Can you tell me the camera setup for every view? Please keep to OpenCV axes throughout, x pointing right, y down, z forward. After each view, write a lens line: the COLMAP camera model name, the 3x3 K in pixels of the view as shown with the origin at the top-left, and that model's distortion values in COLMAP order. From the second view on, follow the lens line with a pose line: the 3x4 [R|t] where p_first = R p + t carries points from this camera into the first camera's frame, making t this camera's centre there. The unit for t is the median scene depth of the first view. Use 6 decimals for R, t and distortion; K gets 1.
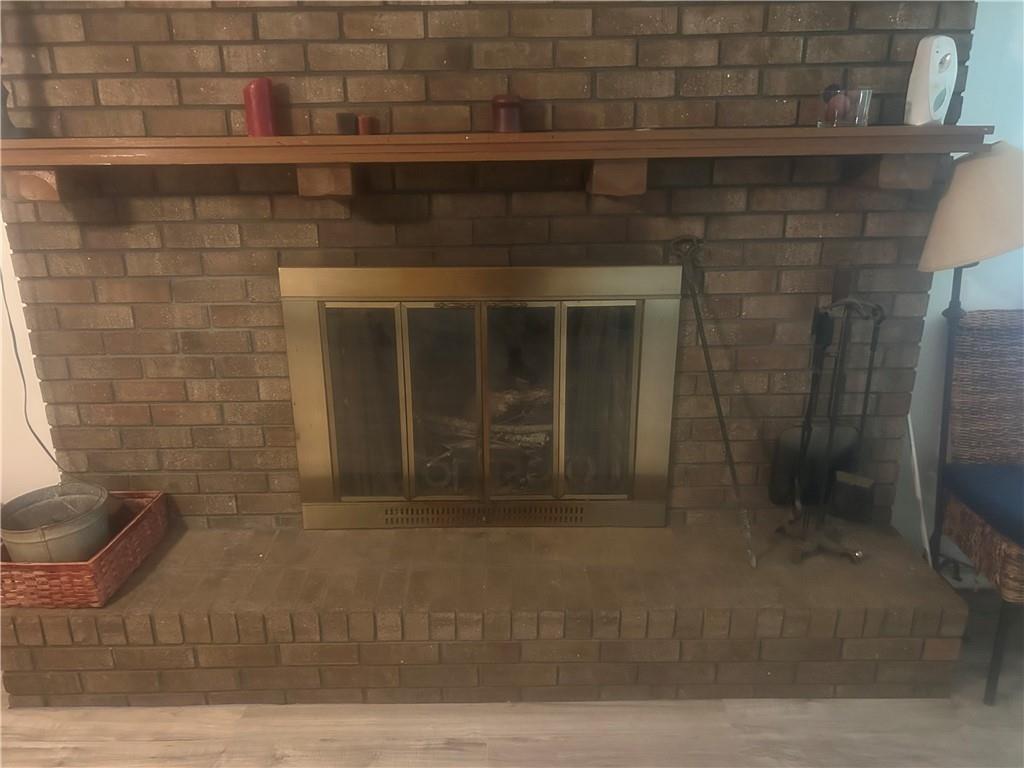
lens RADIAL K [[782.8, 0, 512.8], [0, 782.8, 379.7], [0, 0, 1]] dist [0.047860, -0.033763]
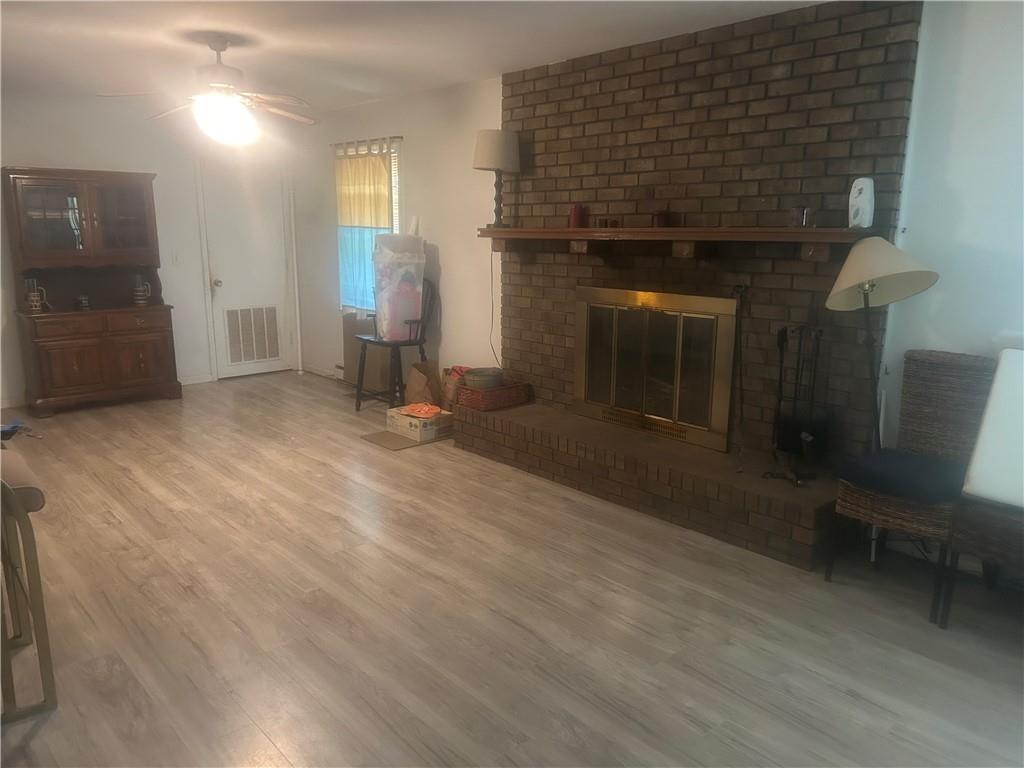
lens RADIAL K [[782.8, 0, 512.9], [0, 782.8, 386.4], [0, 0, 1]] dist [0.047860, -0.033763]
pose [[0.663767, 0.162469, -0.730080, 1.313184], [-0.240082, 0.970750, -0.002249, 0.191762], [0.708360, 0.176772, 0.683358, -0.621288]]
